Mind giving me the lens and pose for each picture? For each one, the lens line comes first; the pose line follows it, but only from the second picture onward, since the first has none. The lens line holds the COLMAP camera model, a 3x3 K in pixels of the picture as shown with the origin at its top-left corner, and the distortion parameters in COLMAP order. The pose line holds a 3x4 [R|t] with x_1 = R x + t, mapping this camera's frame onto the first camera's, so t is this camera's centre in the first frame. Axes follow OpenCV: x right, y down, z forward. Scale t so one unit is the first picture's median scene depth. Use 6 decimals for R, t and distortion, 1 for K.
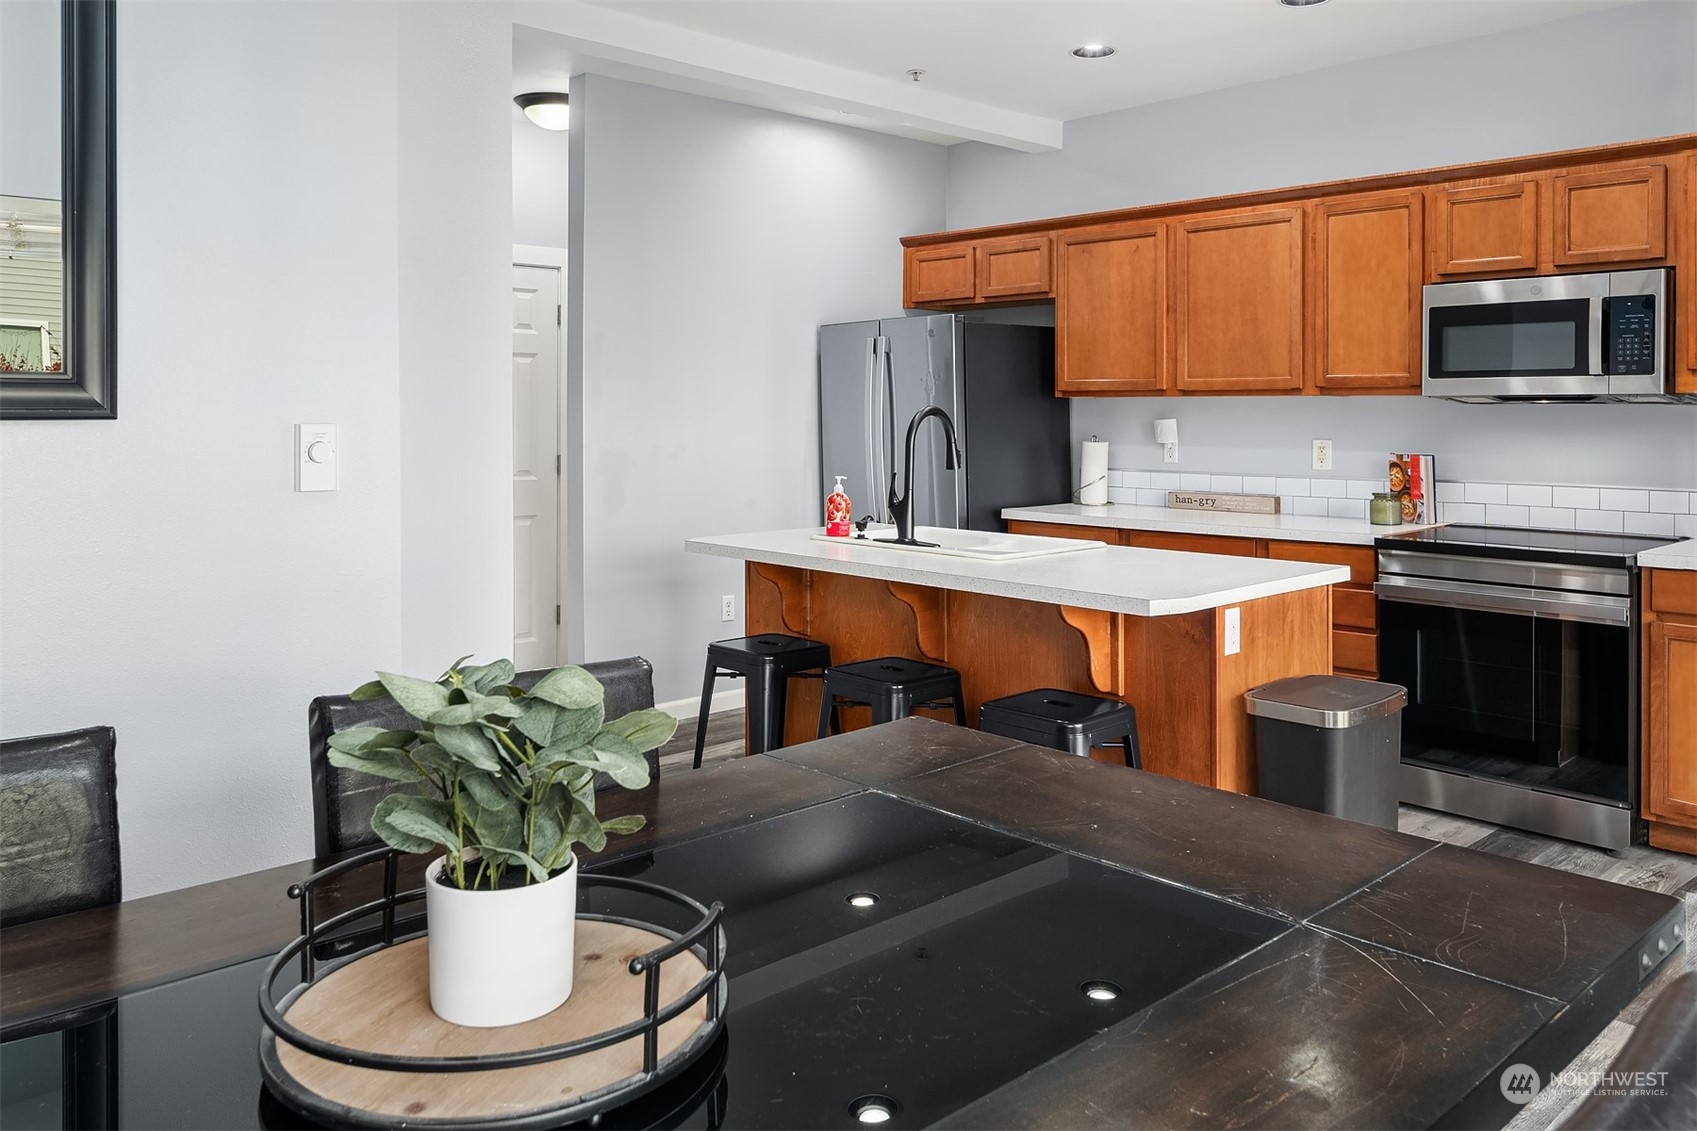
lens RADIAL K [[1301.0, 0, 850.4], [0, 1301.0, 447.0], [0, 0, 1]] dist [0.003031, 0.008623]
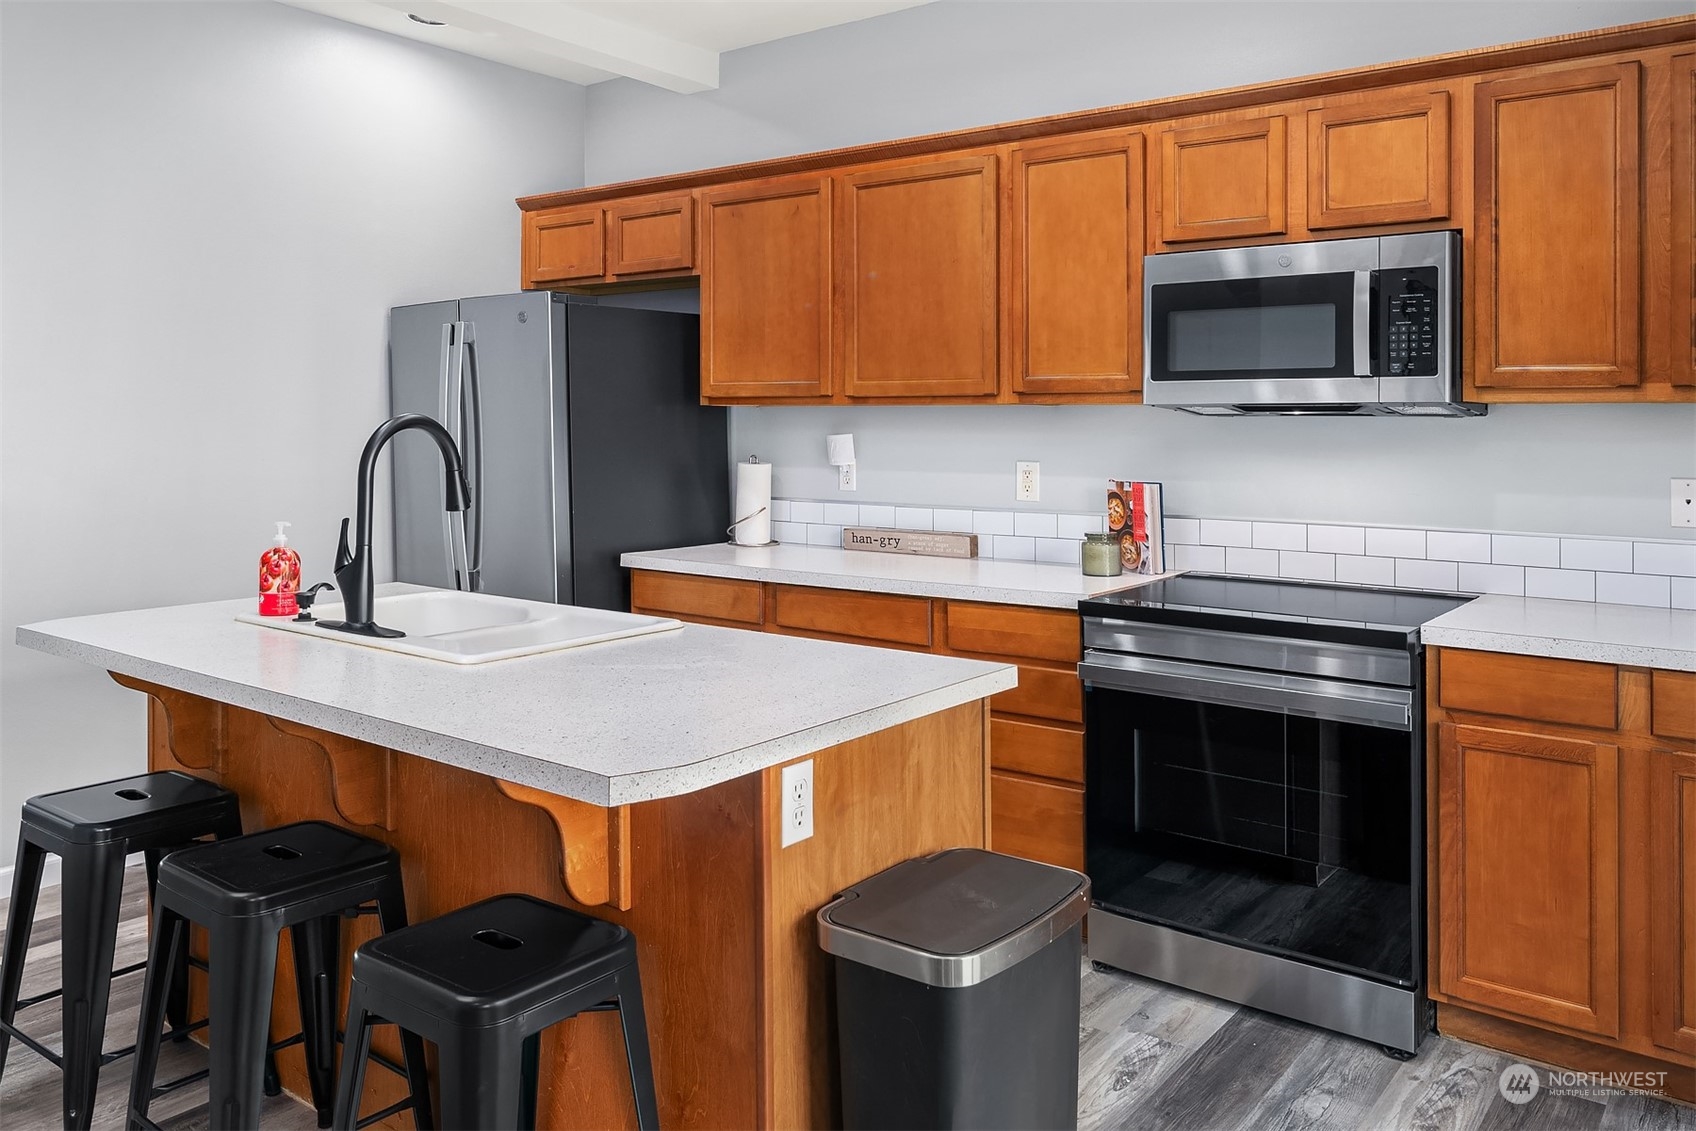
lens RADIAL K [[1300.2, 0, 844.8], [0, 1300.2, 441.8], [0, 0, 1]] dist [0.003031, 0.008623]
pose [[0.987791, 0.001967, 0.155775, 0.150148], [0.000304, 0.999894, -0.014556, -0.006865], [-0.155787, 0.014426, 0.987685, 0.284685]]
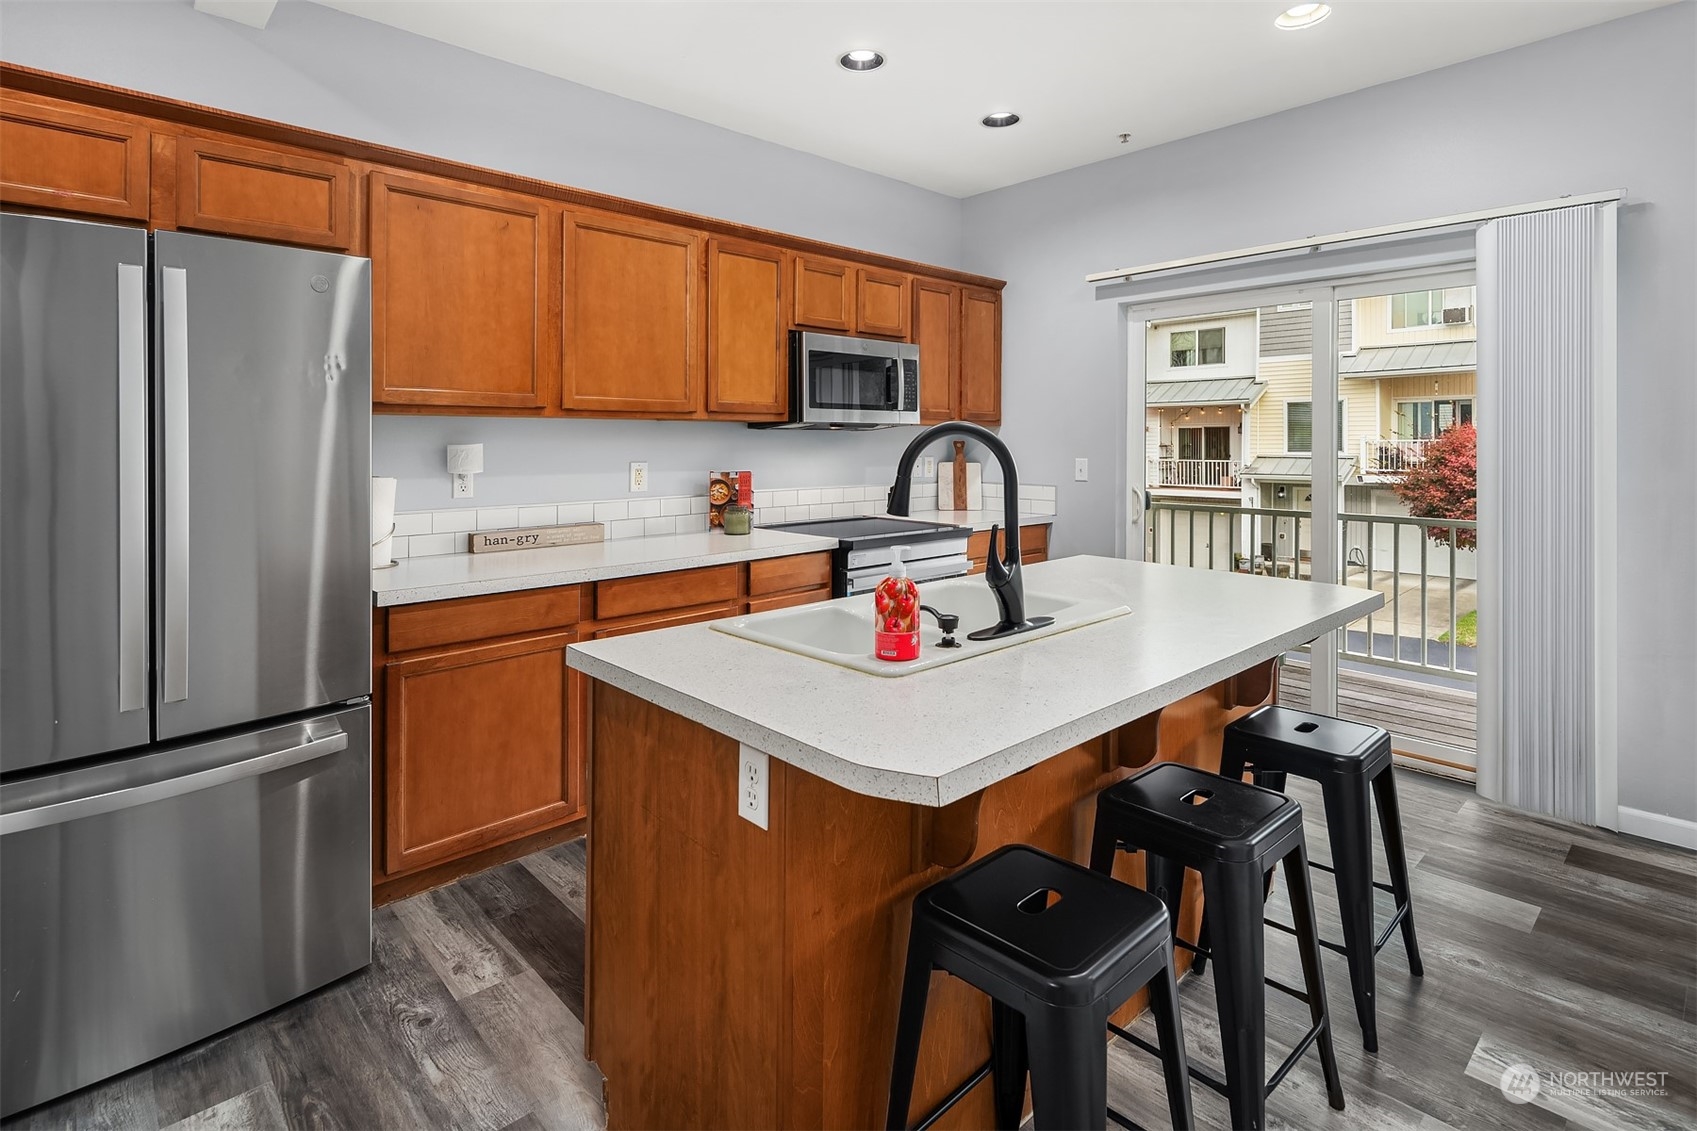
lens RADIAL K [[824.9, 0, 836.8], [0, 824.9, 449.0], [0, 0, 1]] dist [0.008291, -0.004984]
pose [[0.019554, -0.009124, 0.999767, -0.318552], [0.030981, 0.999484, 0.008516, -0.018776], [-0.999329, 0.030807, 0.019827, 0.919678]]
